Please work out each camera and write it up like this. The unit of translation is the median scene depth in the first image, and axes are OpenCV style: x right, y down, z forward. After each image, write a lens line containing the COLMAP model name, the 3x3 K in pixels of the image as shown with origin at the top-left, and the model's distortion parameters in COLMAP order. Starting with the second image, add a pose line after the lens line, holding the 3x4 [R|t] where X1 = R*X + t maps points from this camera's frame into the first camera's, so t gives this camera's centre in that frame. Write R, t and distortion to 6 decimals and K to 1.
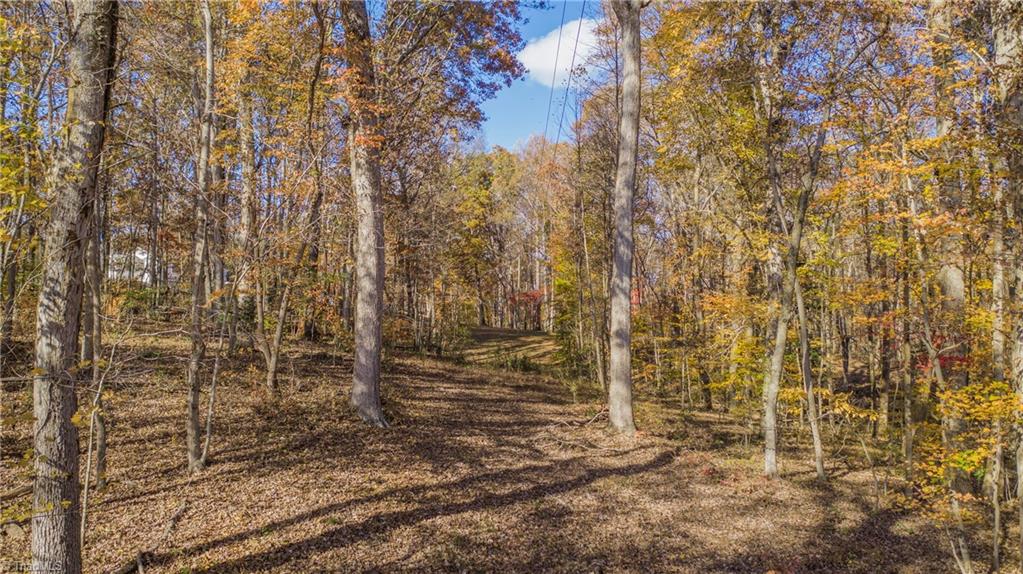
lens RADIAL K [[809.3, 0, 511.5], [0, 809.3, 287.0], [0, 0, 1]] dist [-0.022654, 0.006144]
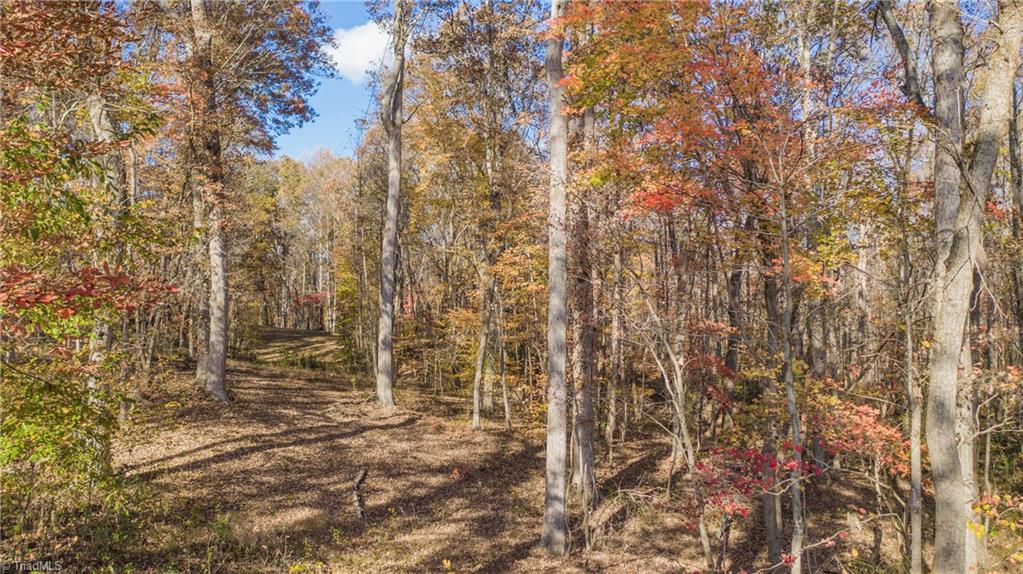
lens RADIAL K [[809.3, 0, 511.5], [0, 809.3, 287.0], [0, 0, 1]] dist [-0.022654, 0.006144]
pose [[0.964372, 0.012063, 0.264275, -0.035171], [-0.013053, 0.999913, 0.001989, -0.047418], [-0.264228, -0.005368, 0.964445, -0.487537]]
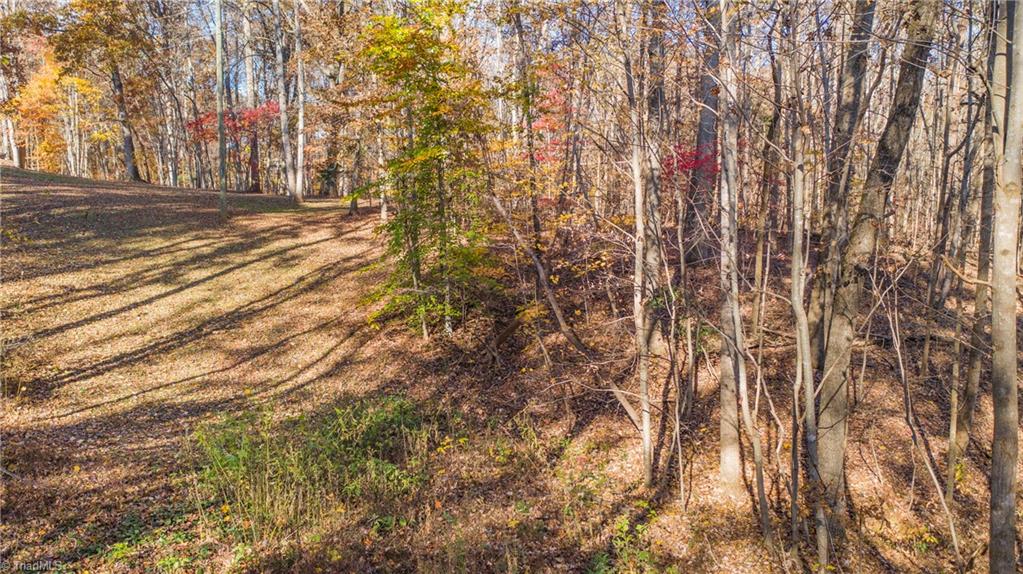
lens RADIAL K [[809.3, 0, 511.5], [0, 809.3, 287.0], [0, 0, 1]] dist [-0.022654, 0.006144]
pose [[0.927748, -0.042023, 0.370834, -0.040871], [-0.025678, 0.984098, 0.175758, 0.104489], [-0.372323, -0.172582, 0.911916, 2.532648]]
